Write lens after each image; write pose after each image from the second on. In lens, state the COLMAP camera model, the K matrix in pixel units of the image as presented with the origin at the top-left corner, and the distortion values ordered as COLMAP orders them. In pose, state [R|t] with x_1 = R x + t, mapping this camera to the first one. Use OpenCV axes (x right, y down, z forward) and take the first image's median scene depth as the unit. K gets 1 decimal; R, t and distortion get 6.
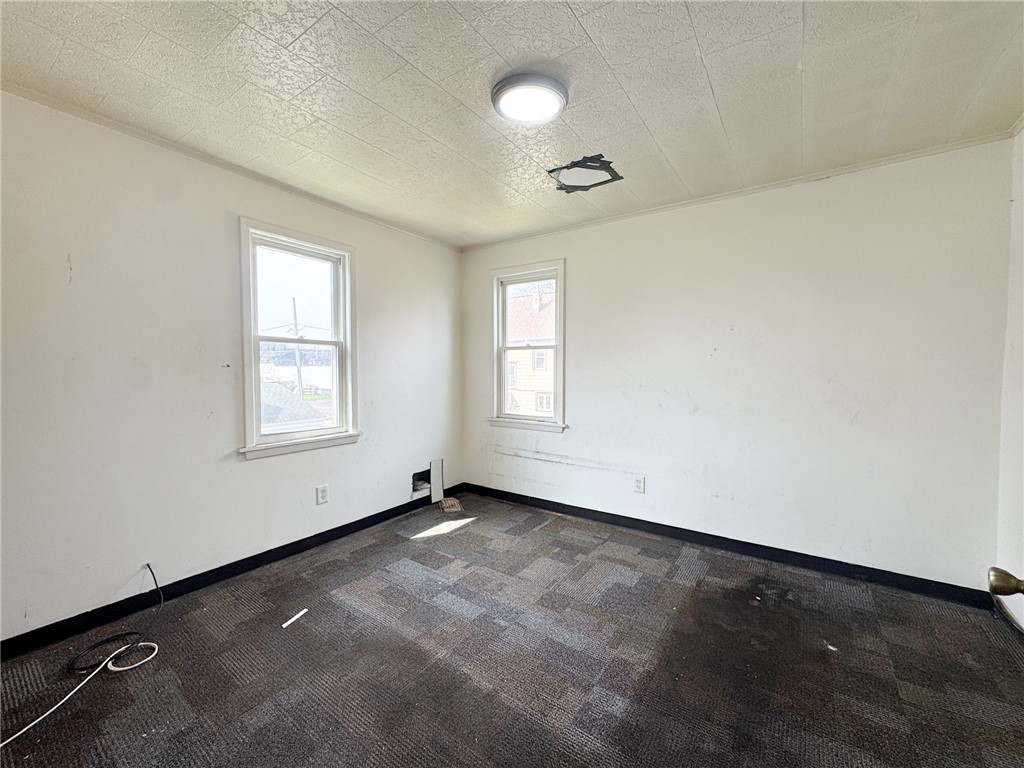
lens RADIAL K [[412.1, 0, 513.7], [0, 412.1, 382.8], [0, 0, 1]] dist [-0.001700, 0.000061]
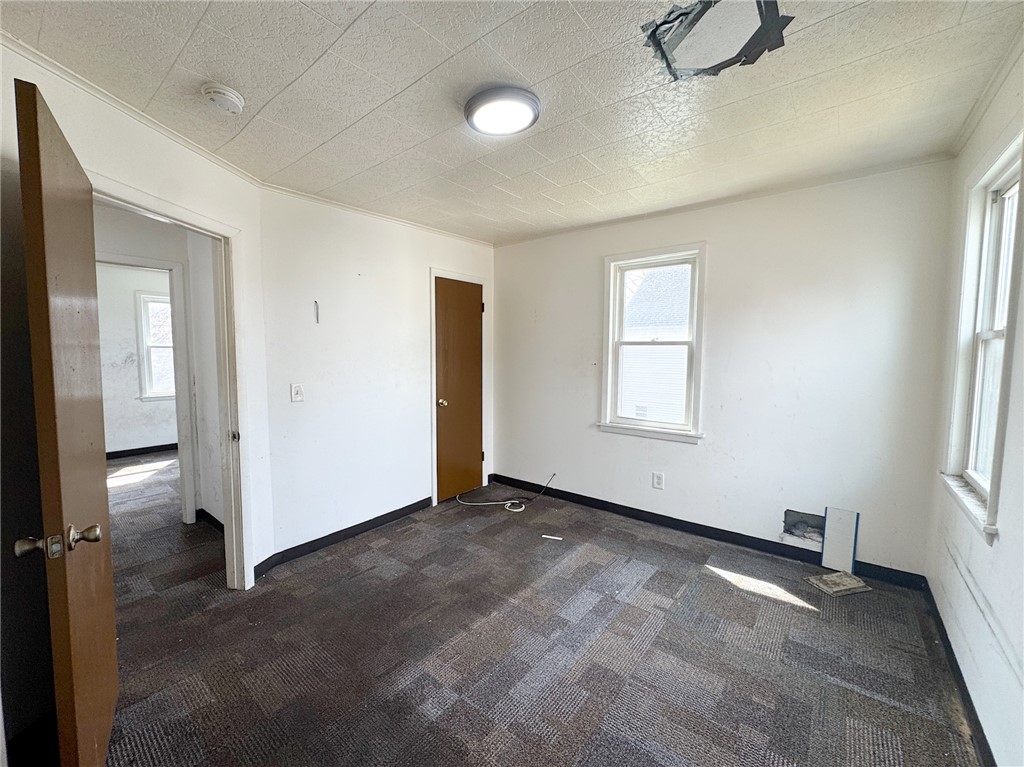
lens RADIAL K [[412.1, 0, 513.7], [0, 412.1, 382.3], [0, 0, 1]] dist [-0.001700, 0.000061]
pose [[-0.066466, 0.070821, -0.995272, 0.705602], [-0.034600, 0.996714, 0.073235, -0.067360], [0.997189, 0.039304, -0.063798, 0.723917]]
